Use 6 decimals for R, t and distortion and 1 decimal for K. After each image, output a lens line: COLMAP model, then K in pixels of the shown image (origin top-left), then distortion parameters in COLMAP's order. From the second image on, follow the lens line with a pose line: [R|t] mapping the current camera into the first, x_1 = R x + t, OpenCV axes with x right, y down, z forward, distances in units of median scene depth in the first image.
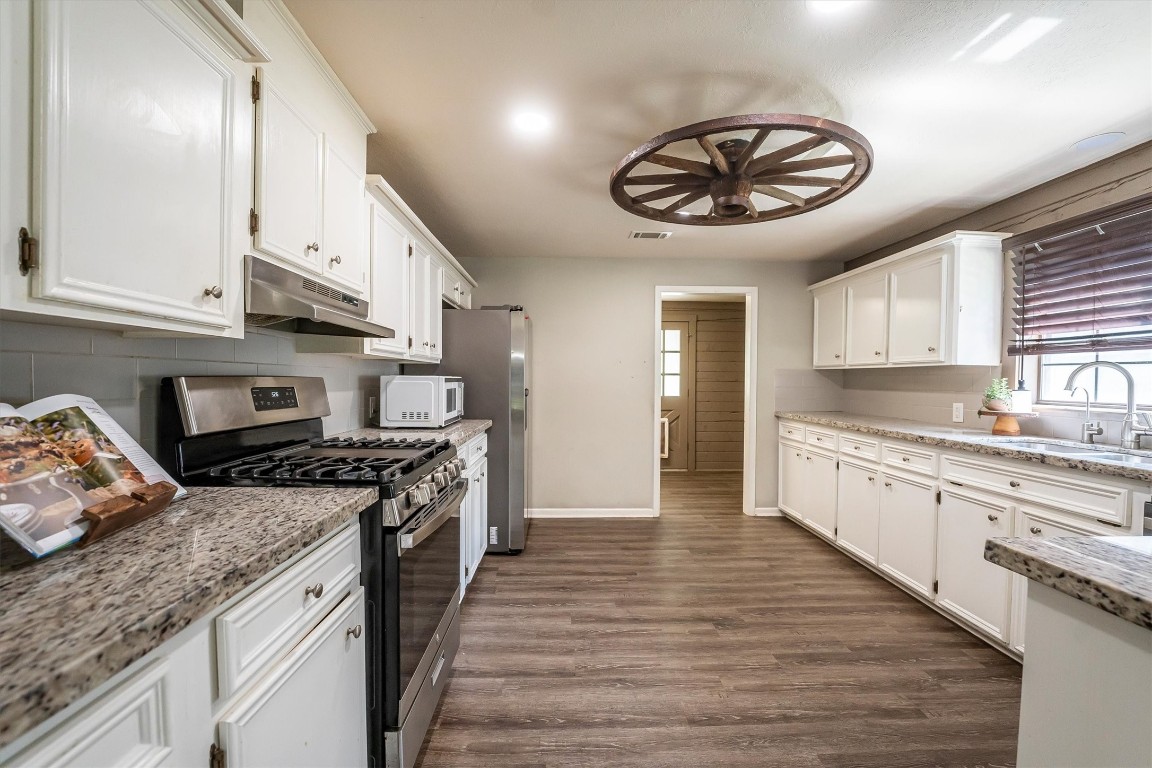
lens RADIAL K [[467.4, 0, 578.1], [0, 467.4, 391.0], [0, 0, 1]] dist [-0.029973, 0.003646]
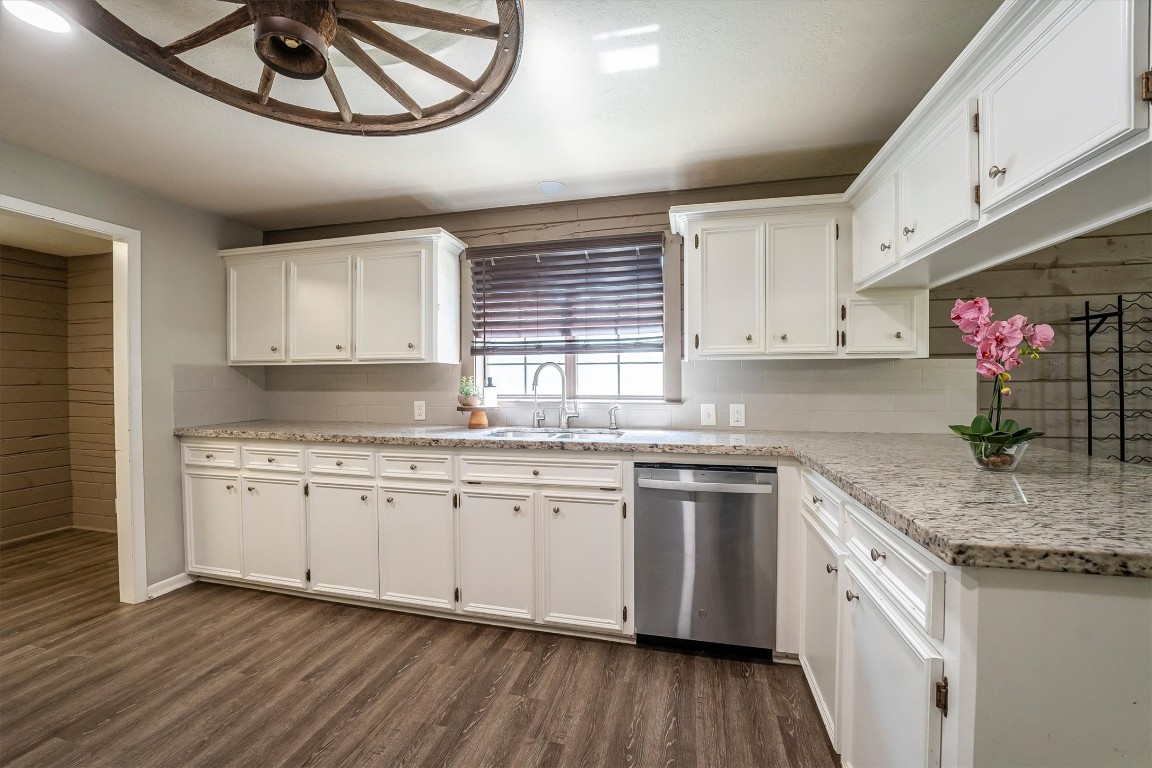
lens RADIAL K [[466.8, 0, 570.8], [0, 466.8, 383.4], [0, 0, 1]] dist [-0.033008, 0.005317]
pose [[0.273103, -0.017963, 0.961817, -0.074153], [0.032441, 0.999429, 0.009454, -0.013620], [-0.961438, 0.028621, 0.273530, 0.499493]]
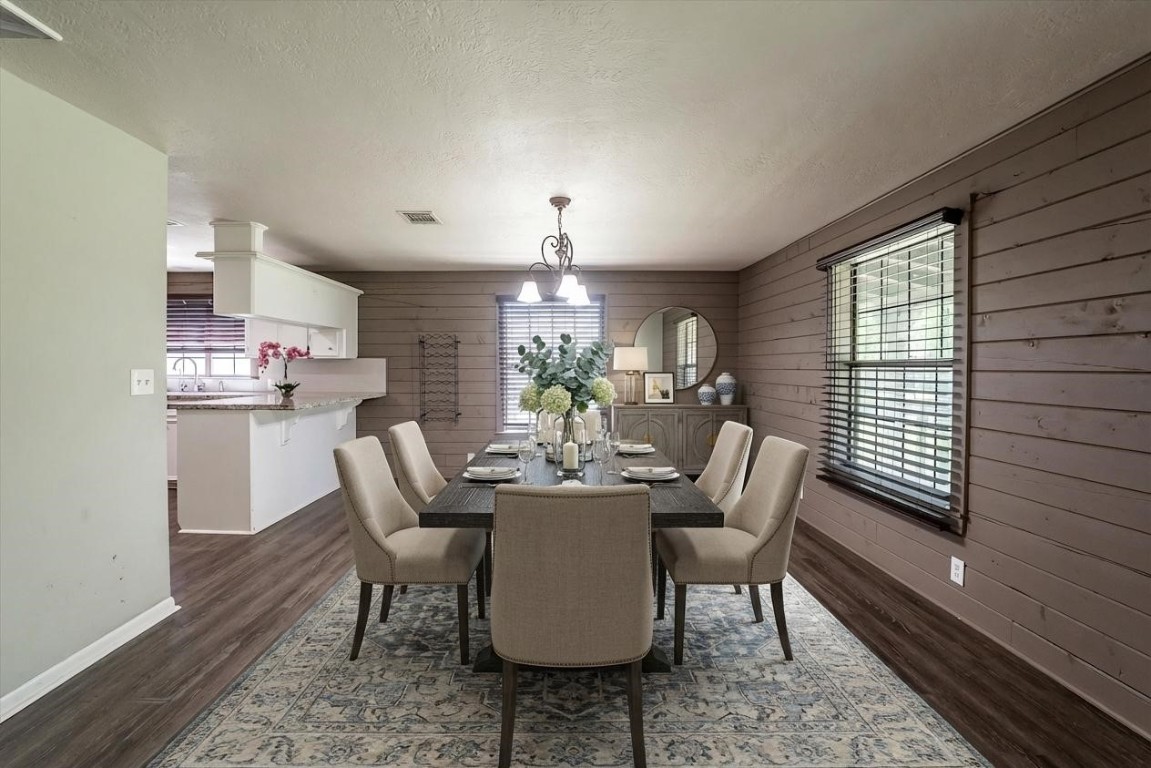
lens RADIAL K [[469.7, 0, 566.0], [0, 469.7, 377.2], [0, 0, 1]] dist [-0.034930, 0.004231]
pose [[0.018943, -0.033568, 0.999257, -1.093261], [0.023270, 0.999180, 0.033124, 0.005250], [-0.999550, 0.022625, 0.019708, -0.937983]]
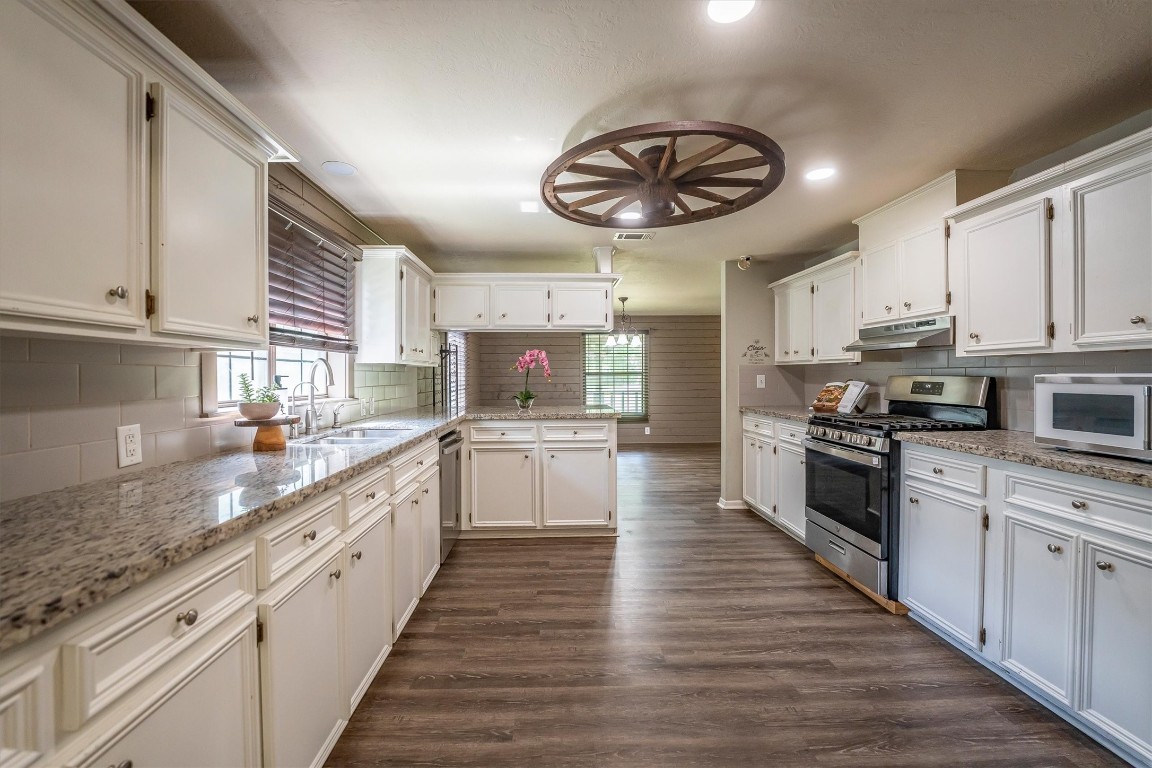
lens RADIAL K [[470.1, 0, 566.5], [0, 470.1, 377.2], [0, 0, 1]] dist [-0.034930, 0.004231]
pose [[-0.999975, -0.005423, 0.004431, 0.468509], [-0.005286, 0.999526, 0.030343, -0.048628], [-0.004593, 0.030319, -0.999530, 1.821720]]
